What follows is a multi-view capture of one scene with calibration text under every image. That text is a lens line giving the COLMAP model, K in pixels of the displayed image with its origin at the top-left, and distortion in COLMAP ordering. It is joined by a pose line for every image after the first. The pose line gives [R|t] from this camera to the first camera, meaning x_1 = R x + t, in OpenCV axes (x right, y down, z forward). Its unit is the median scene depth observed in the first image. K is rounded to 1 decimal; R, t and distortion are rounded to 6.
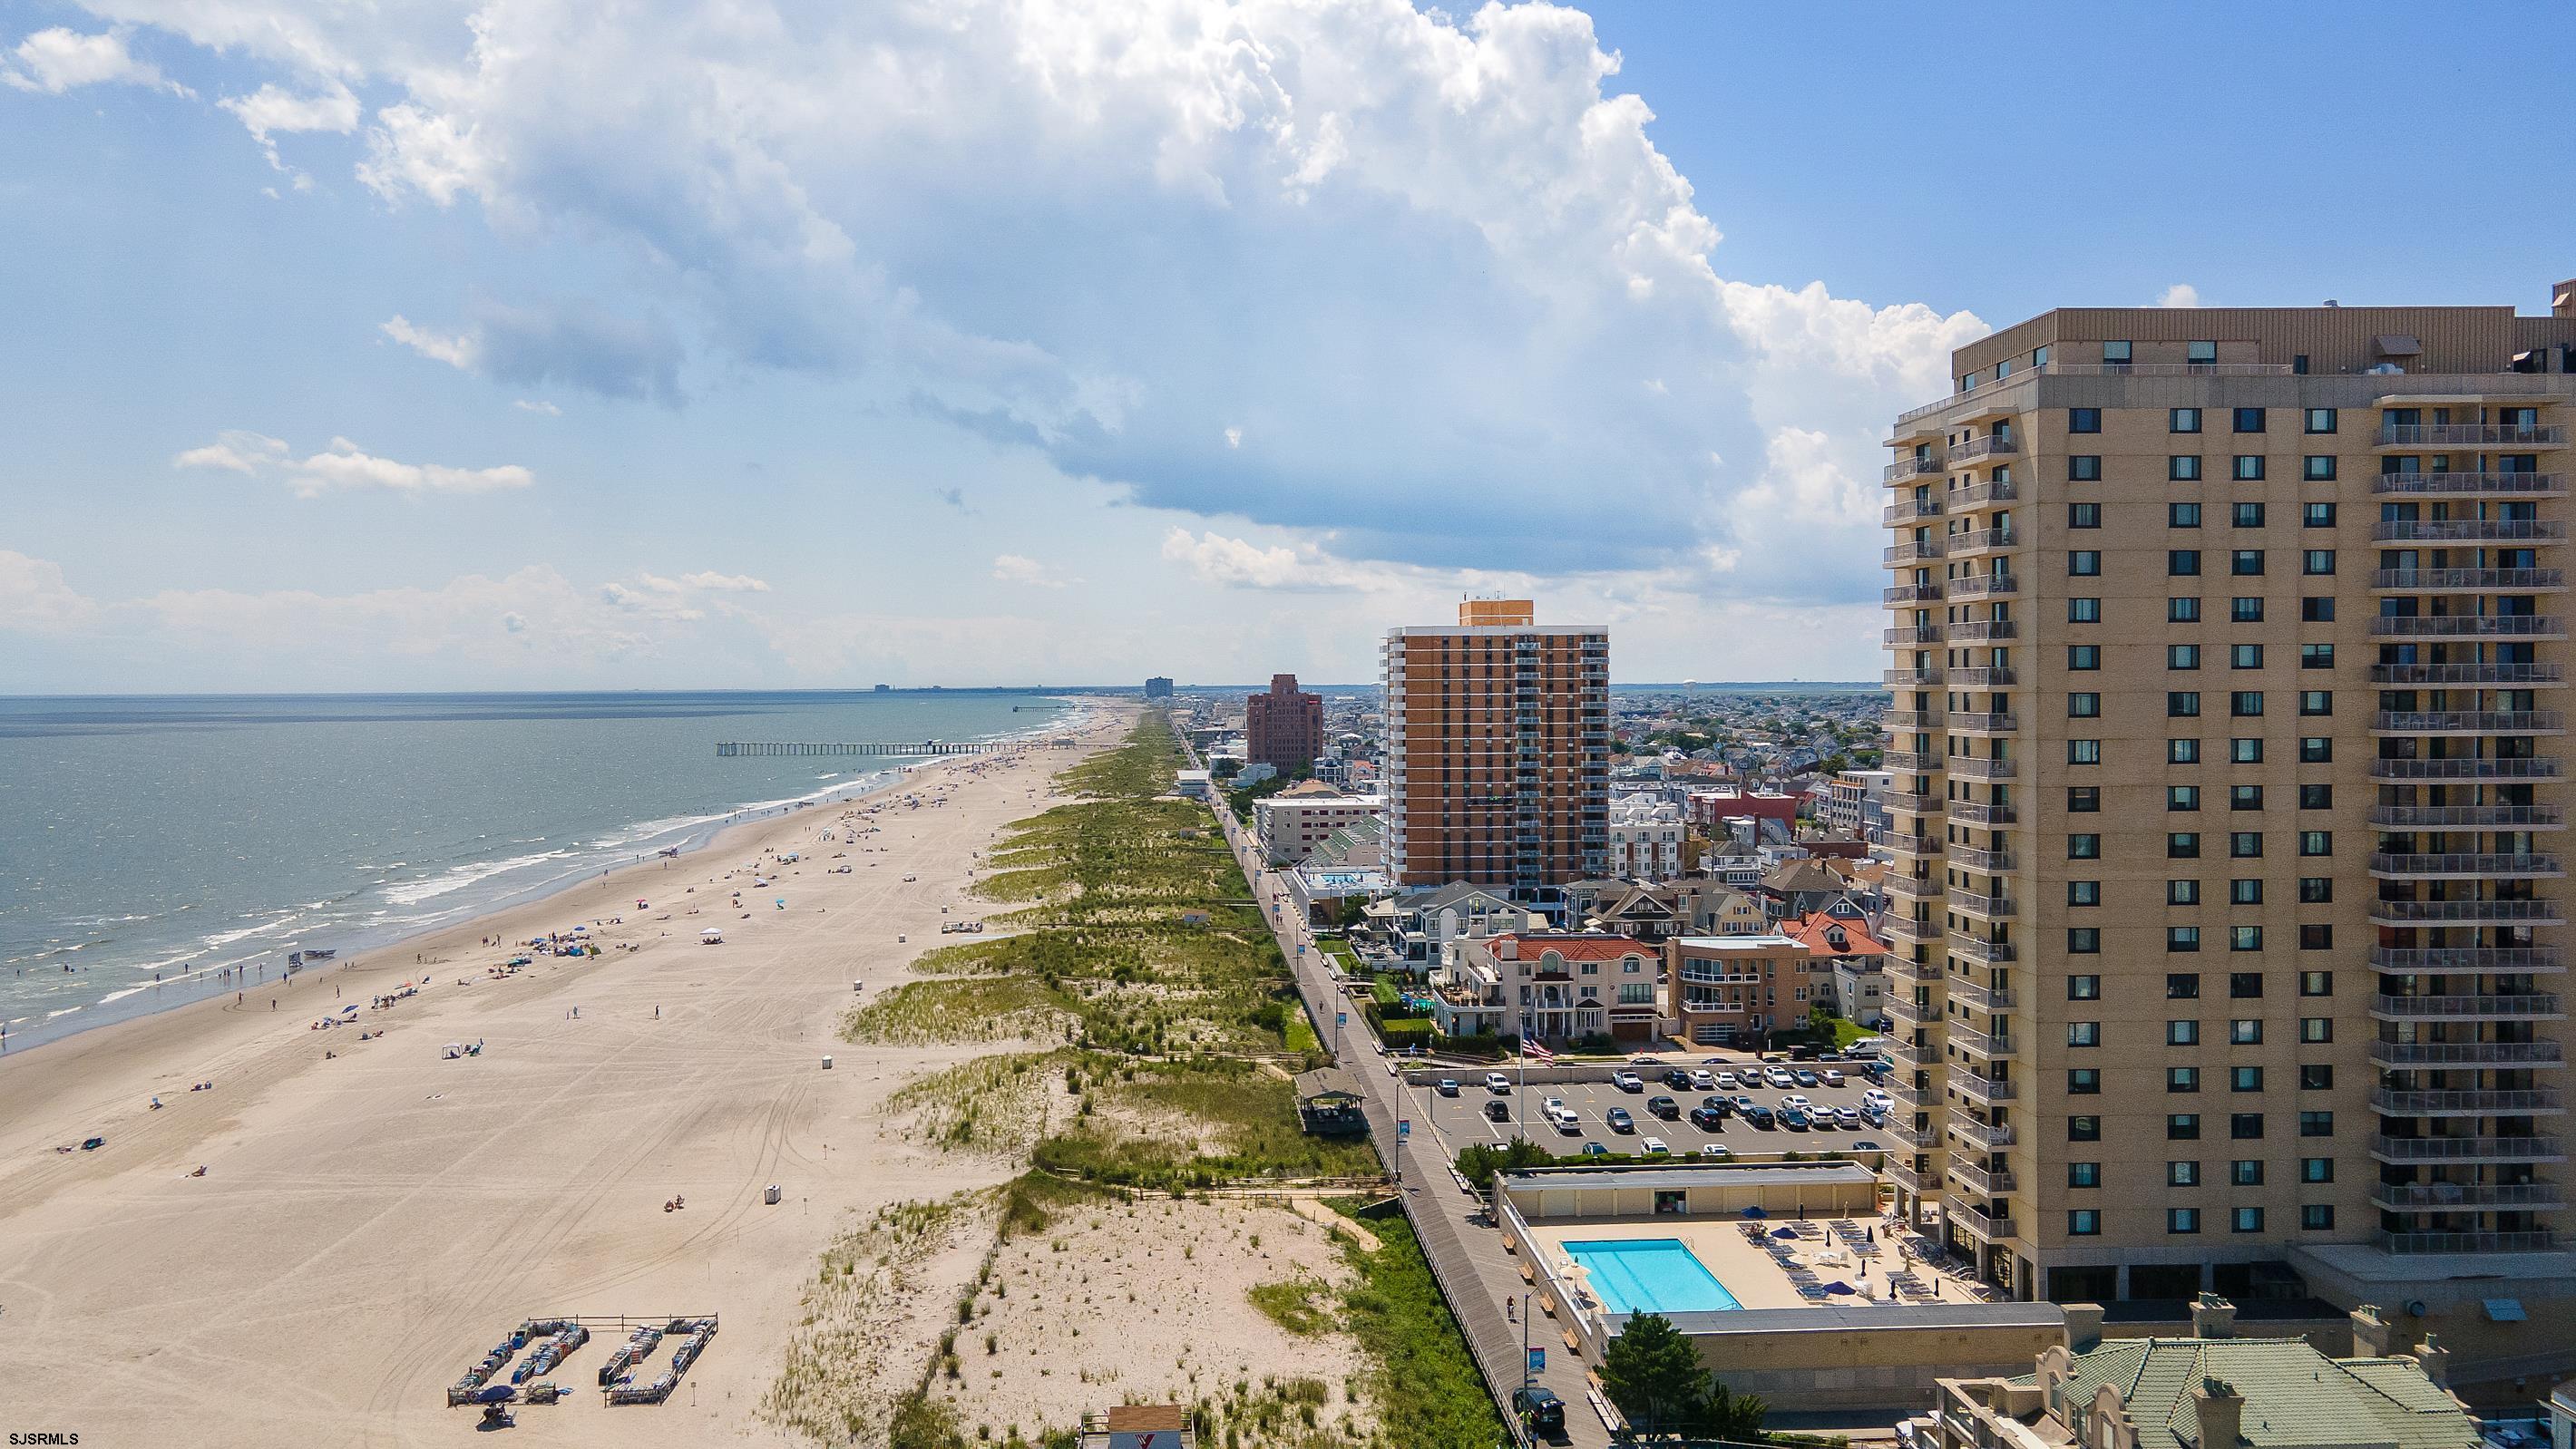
lens RADIAL K [[1891.6, 0, 1296.8], [0, 1891.6, 708.7], [0, 0, 1]] dist [0.018352, 0.037622]
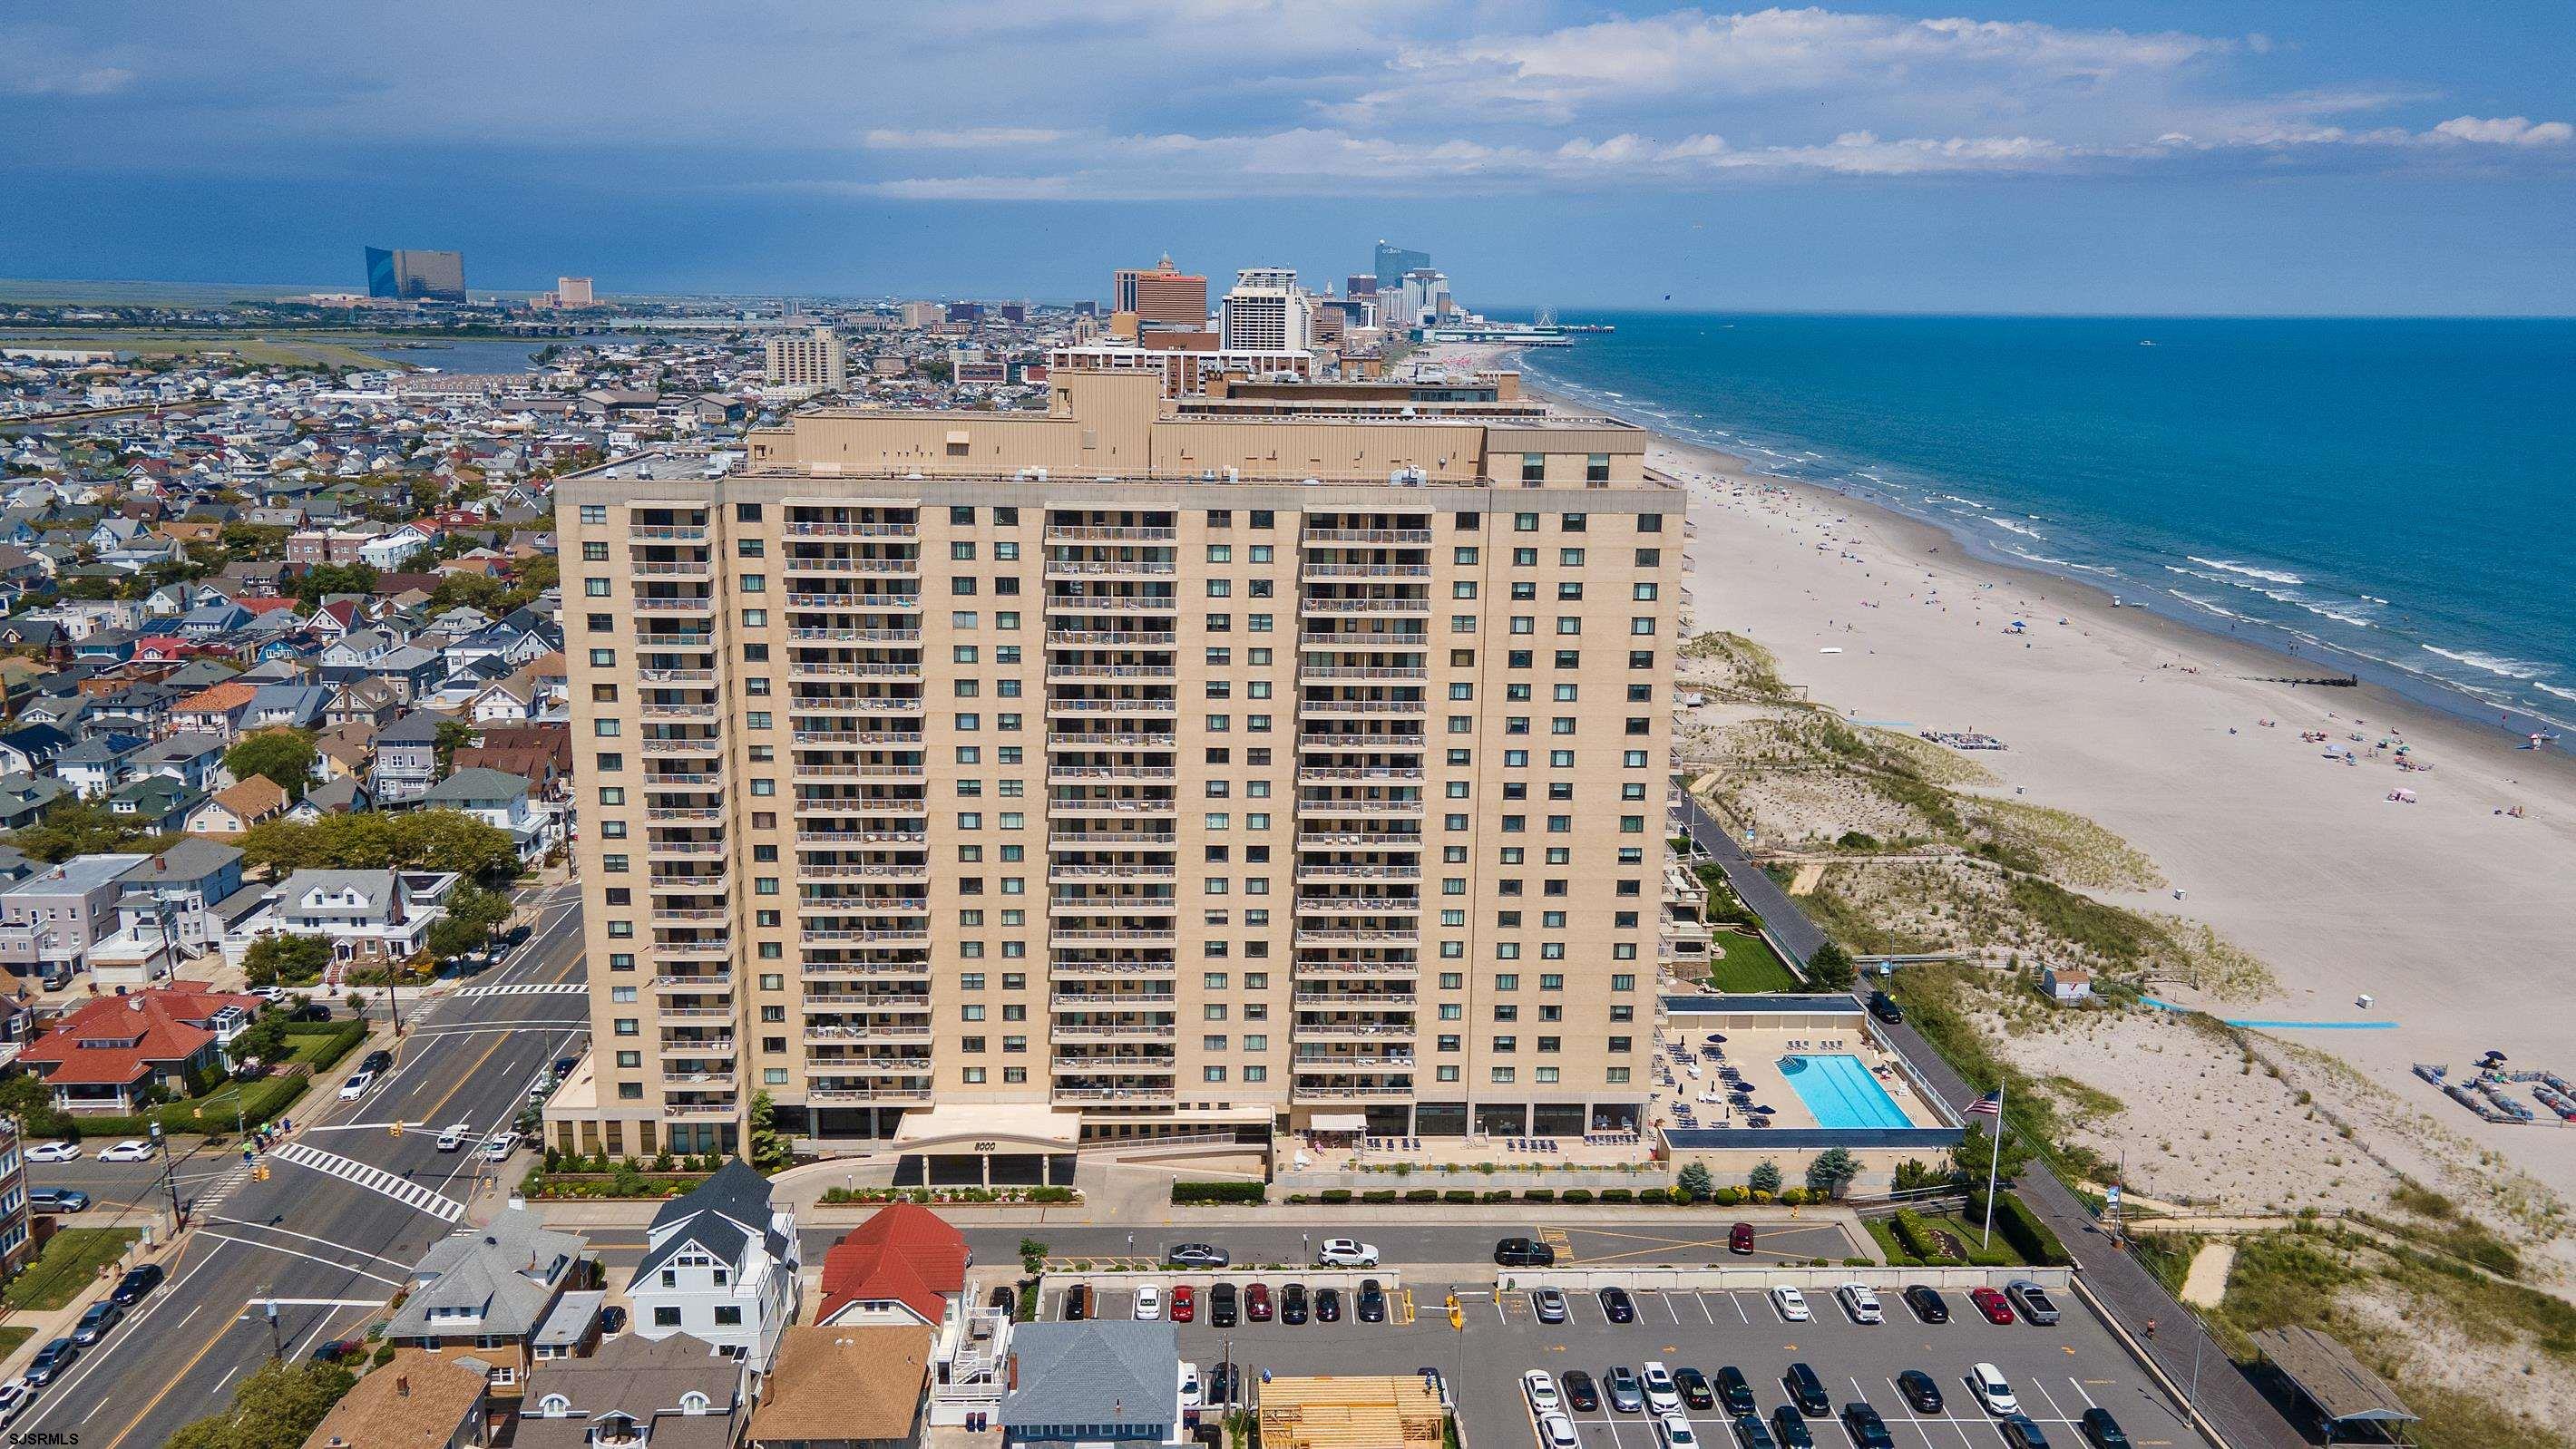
lens RADIAL K [[1891.6, 0, 1278.7], [0, 1891.6, 677.2], [0, 0, 1]] dist [0.018352, 0.037622]
pose [[-0.999245, -0.014932, 0.035873, 0.498273], [-0.006994, 0.977253, 0.211959, -0.271175], [-0.038222, 0.211548, -0.976620, 2.084142]]
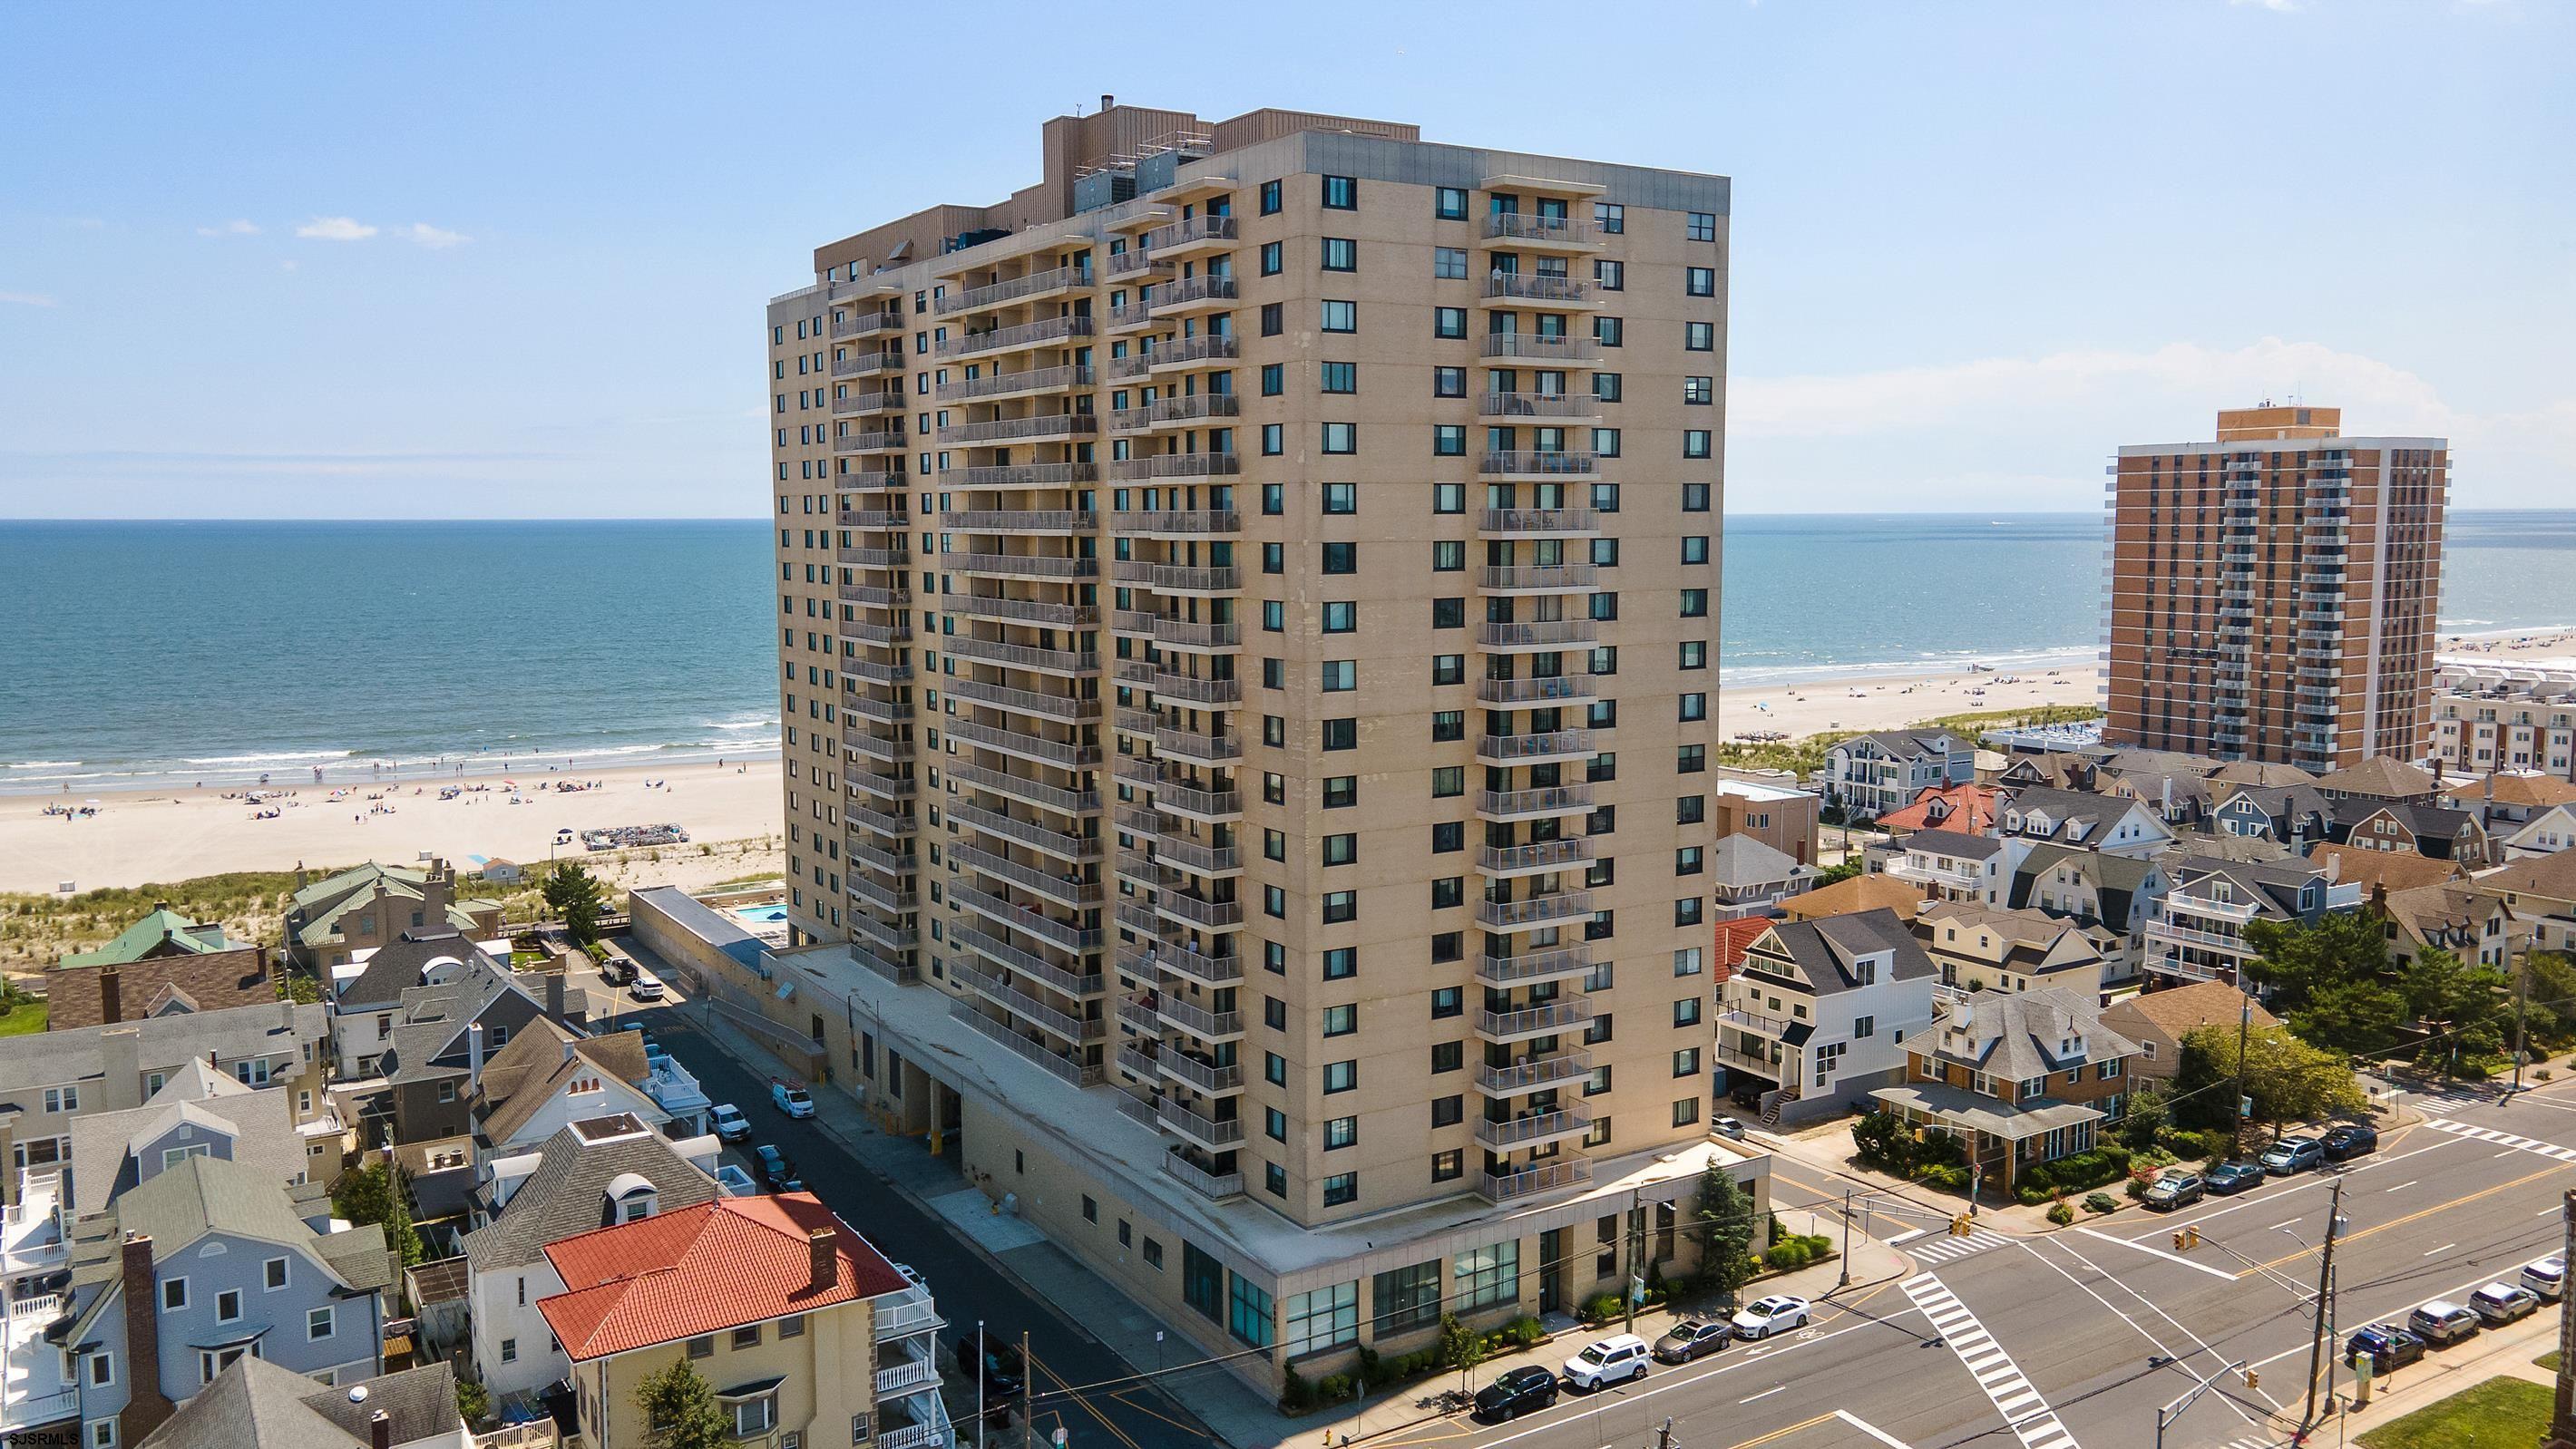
lens RADIAL K [[1891.6, 0, 1304.7], [0, 1891.6, 686.8], [0, 0, 1]] dist [0.018352, 0.037622]
pose [[0.453465, 0.087508, -0.886968, 1.527911], [-0.009026, 0.995568, 0.093608, -0.025248], [0.891228, -0.034442, 0.452245, 0.597191]]
